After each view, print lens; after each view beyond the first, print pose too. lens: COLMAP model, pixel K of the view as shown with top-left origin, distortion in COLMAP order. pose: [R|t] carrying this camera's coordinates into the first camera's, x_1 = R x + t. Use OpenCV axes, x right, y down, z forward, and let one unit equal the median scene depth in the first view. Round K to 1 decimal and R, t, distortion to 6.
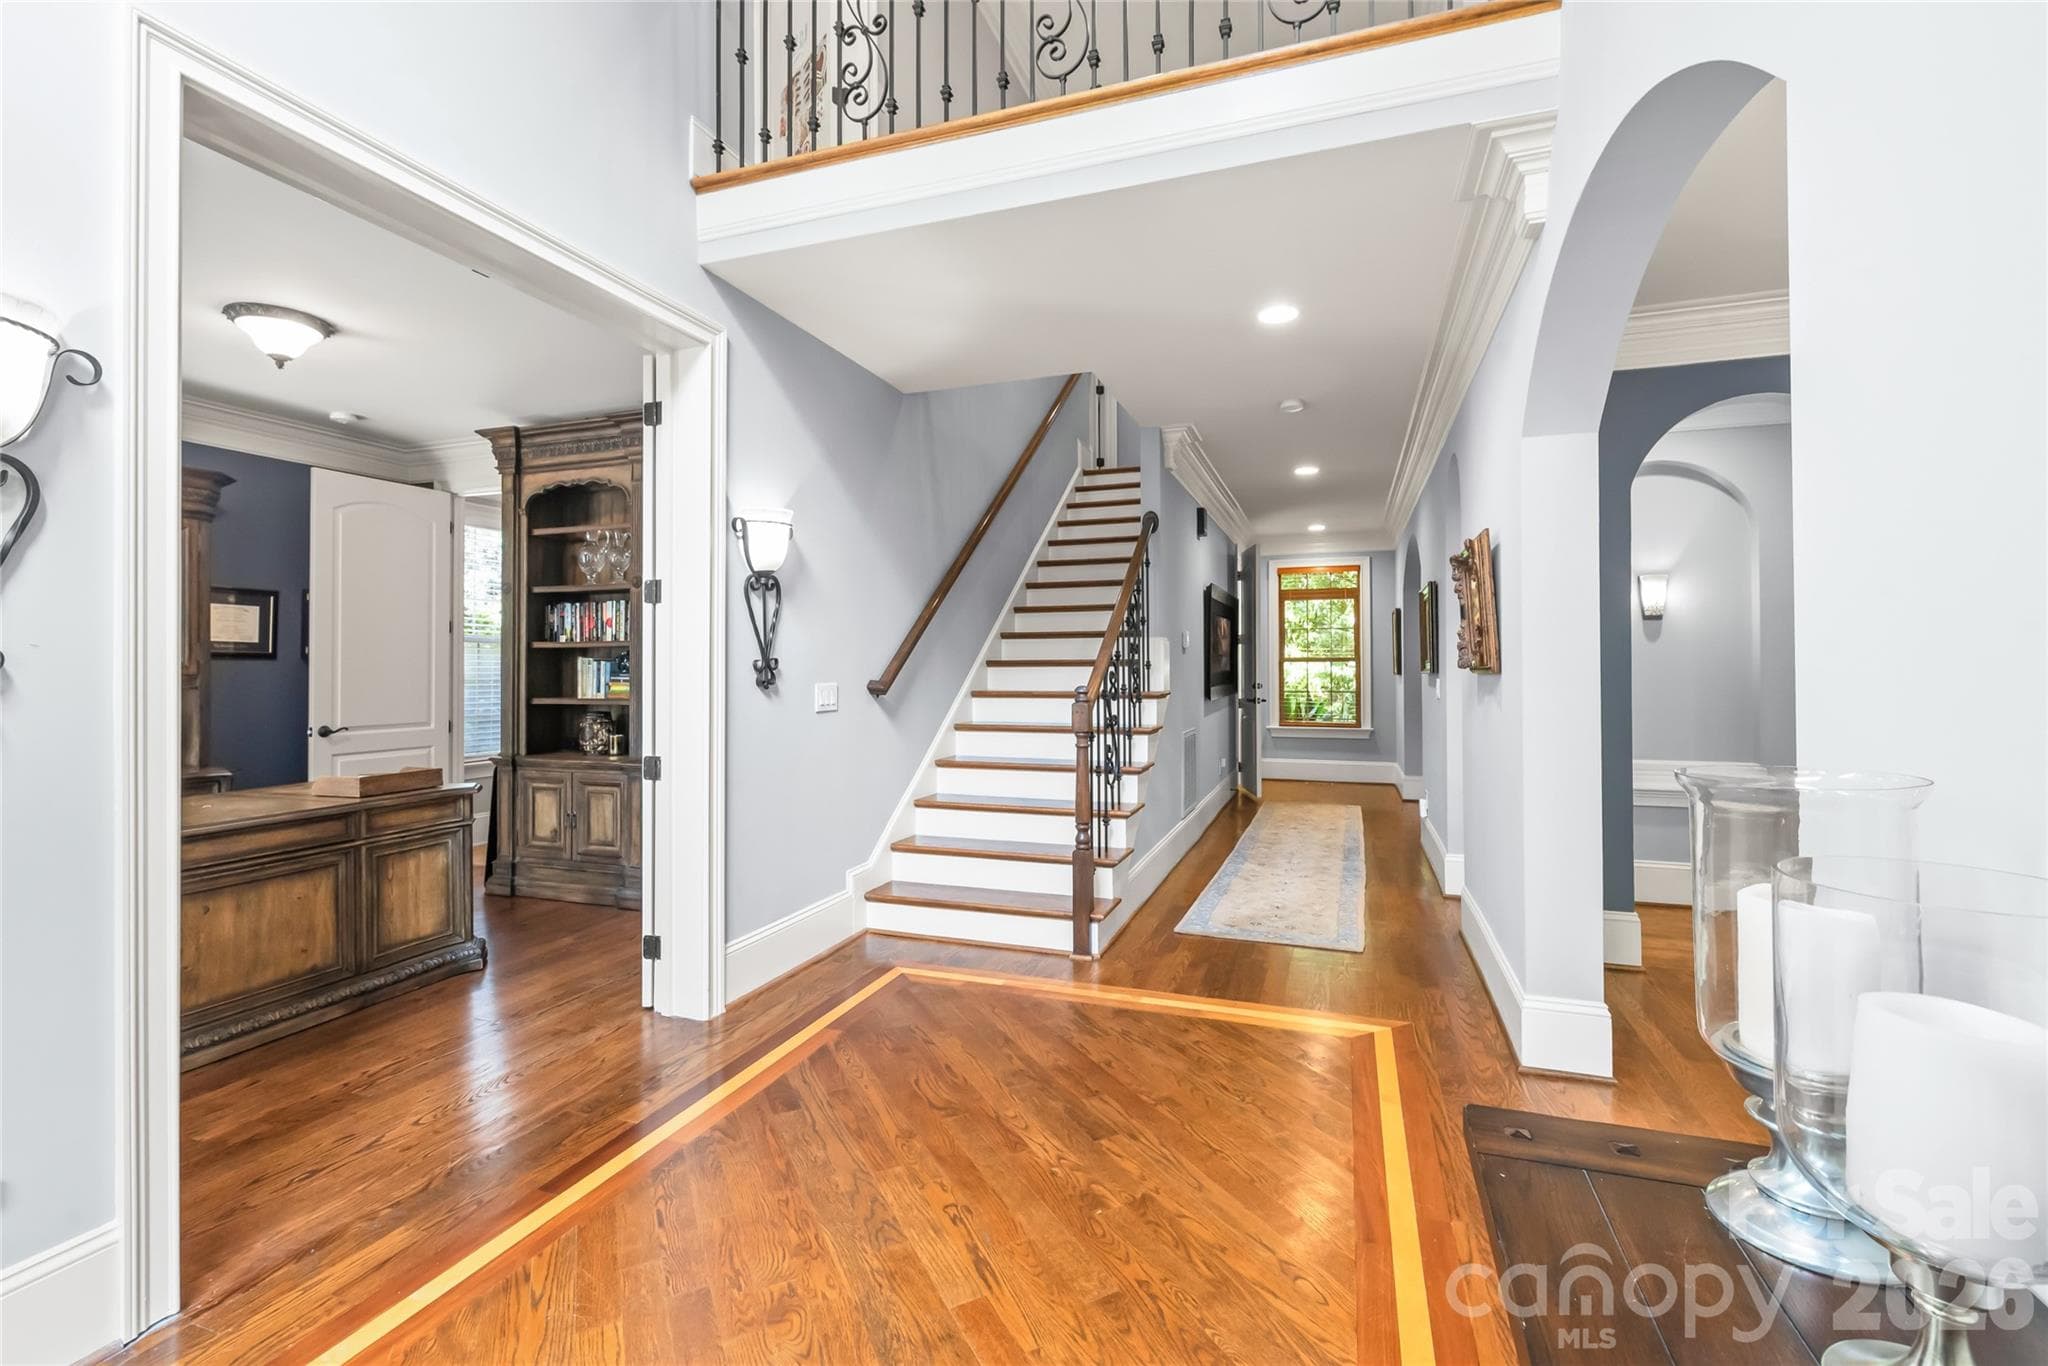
lens RADIAL K [[876.3, 0, 1027.4], [0, 876.3, 672.1], [0, 0, 1]] dist [0.002049, -0.000073]
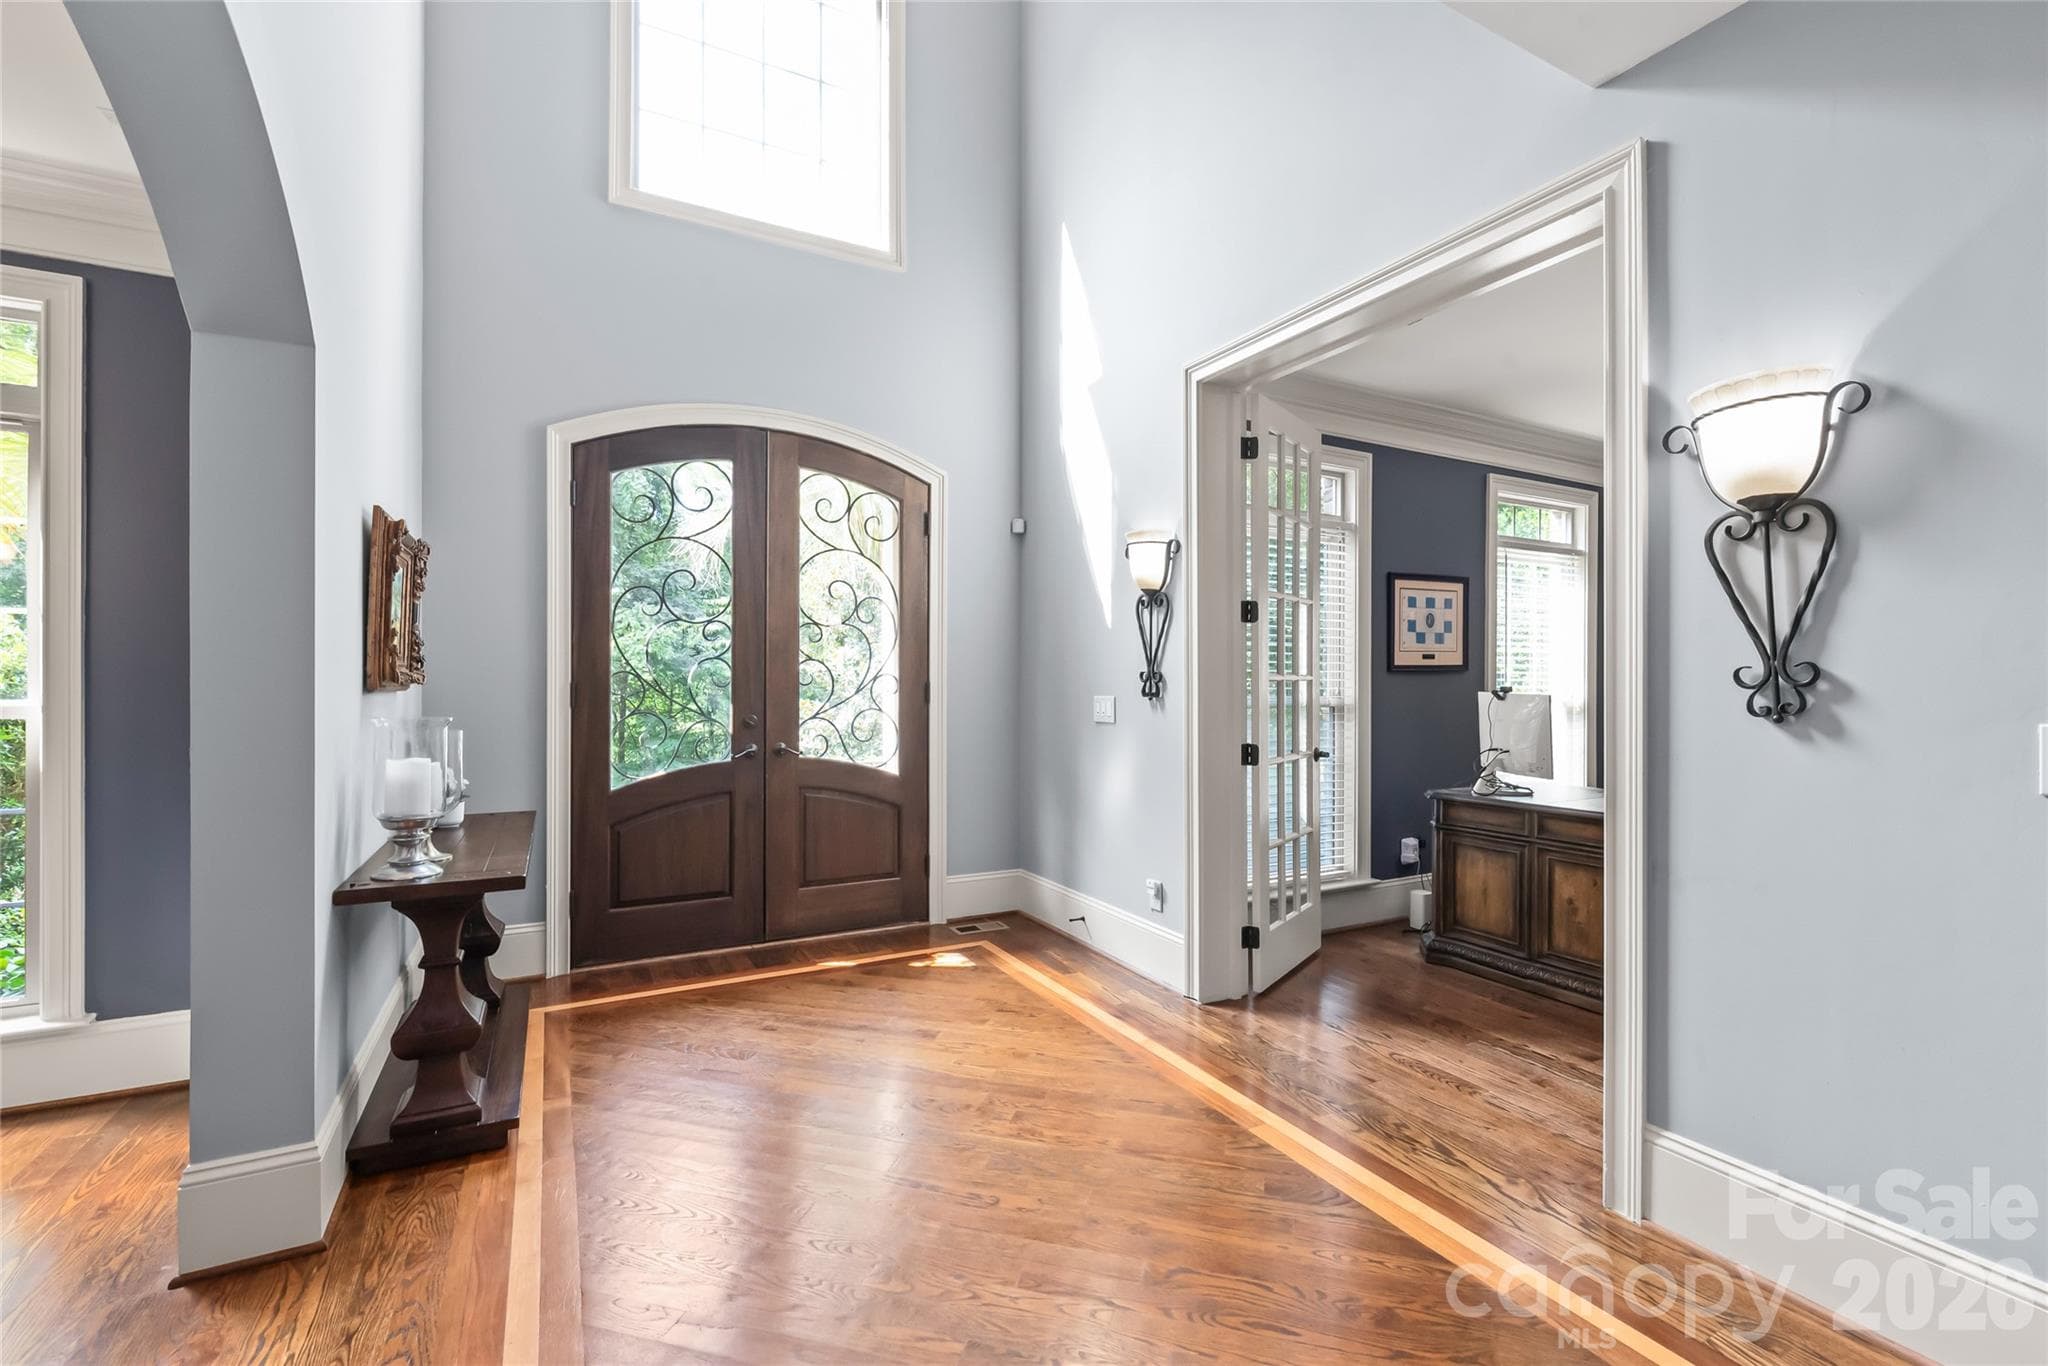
lens RADIAL K [[876.4, 0, 1018.5], [0, 876.4, 685.4], [0, 0, 1]] dist [-0.036126, 0.000010]
pose [[-0.676305, 0.004917, -0.736605, 0.248623], [-0.006978, 0.999890, 0.013081, -0.004195], [0.736588, 0.013986, -0.676197, 0.660961]]
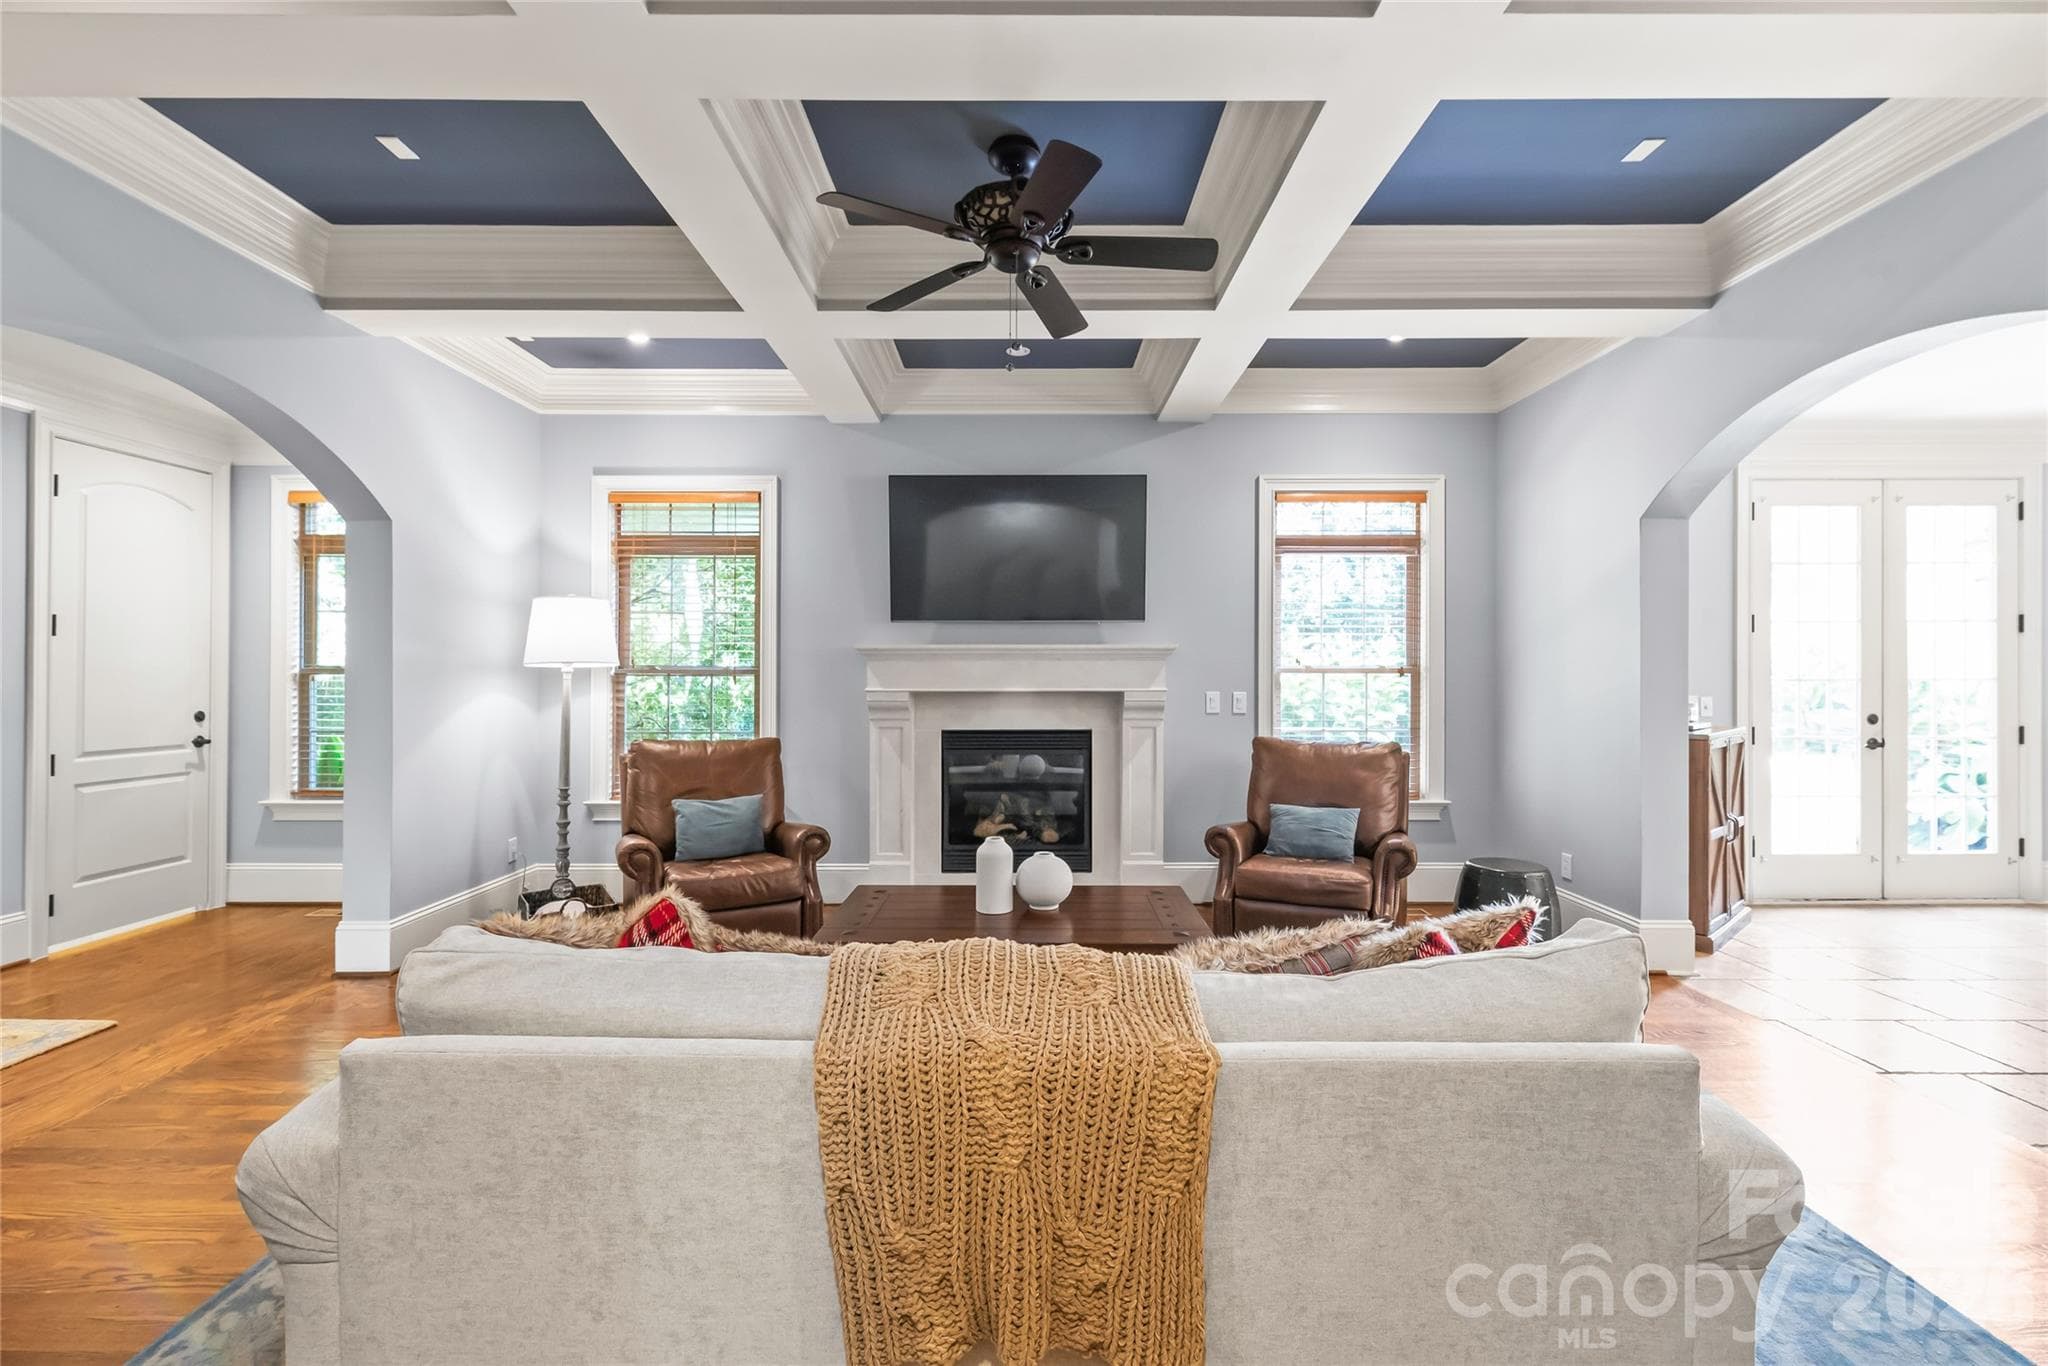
lens RADIAL K [[894.3, 0, 1029.2], [0, 894.3, 671.1], [0, 0, 1]] dist [0.003312, -0.000429]
pose [[0.941520, 0.008294, 0.336856, 0.963455], [-0.004932, 0.999929, -0.010835, -0.018540], [-0.336922, 0.008540, 0.941494, 0.670342]]
